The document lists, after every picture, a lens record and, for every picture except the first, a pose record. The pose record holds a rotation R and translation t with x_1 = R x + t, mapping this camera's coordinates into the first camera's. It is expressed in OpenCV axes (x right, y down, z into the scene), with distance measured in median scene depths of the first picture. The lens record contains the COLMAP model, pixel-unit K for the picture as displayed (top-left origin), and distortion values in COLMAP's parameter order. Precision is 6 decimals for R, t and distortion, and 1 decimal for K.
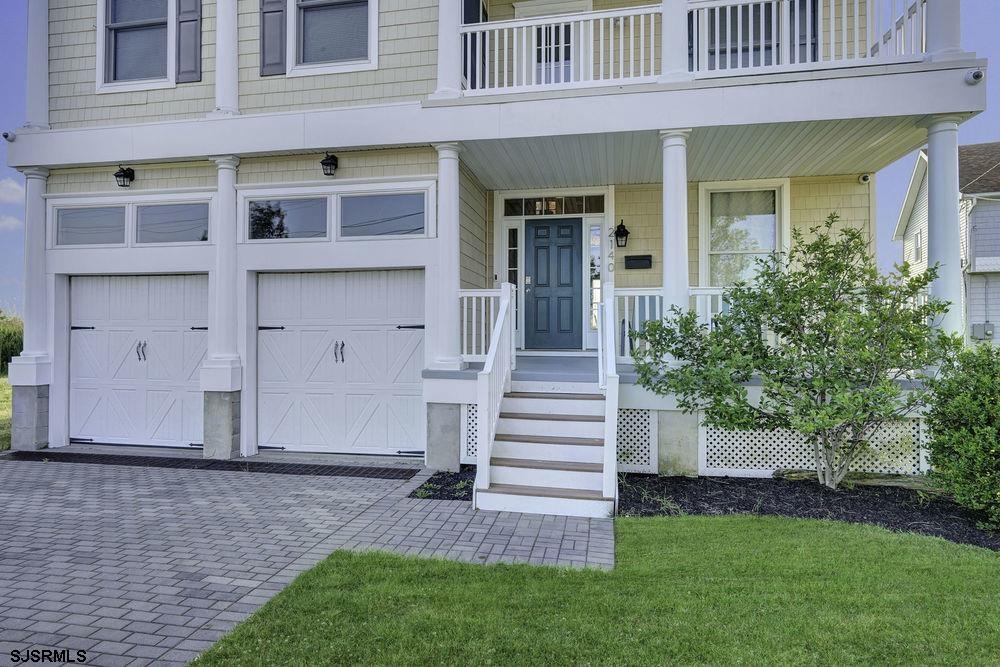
lens RADIAL K [[575.9, 0, 498.3], [0, 575.9, 326.9], [0, 0, 1]] dist [0.018771, -0.000828]
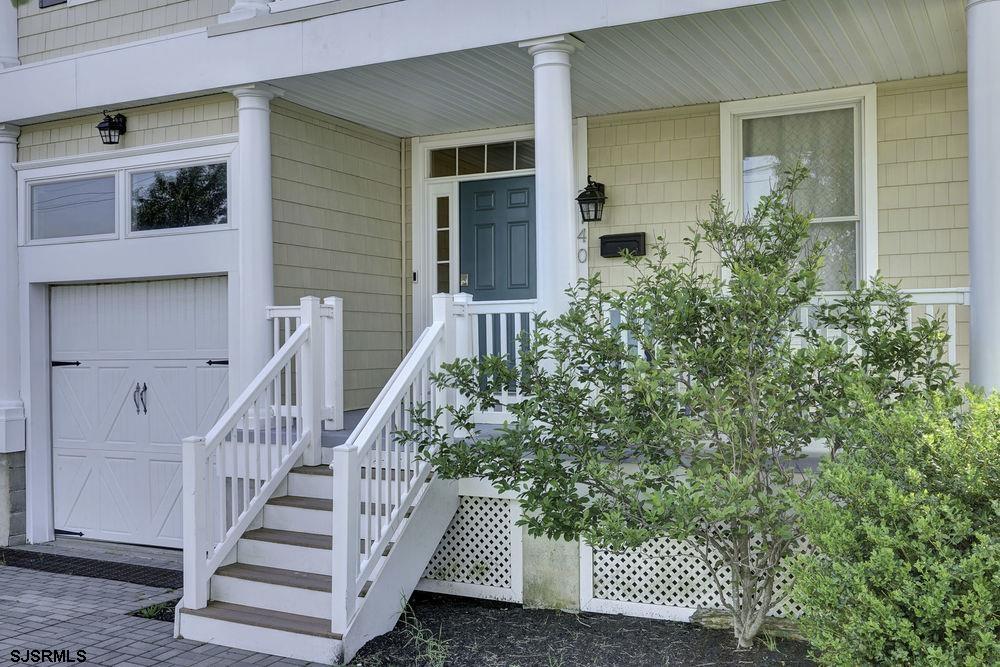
lens RADIAL K [[997.2, 0, 500.8], [0, 997.2, 340.3], [0, 0, 1]] dist [0.009708, 0.000000]
pose [[0.957808, -0.011024, -0.287196, 0.503778], [0.013259, 0.999895, 0.005839, -0.028327], [0.287102, -0.009400, 0.957854, -0.015843]]
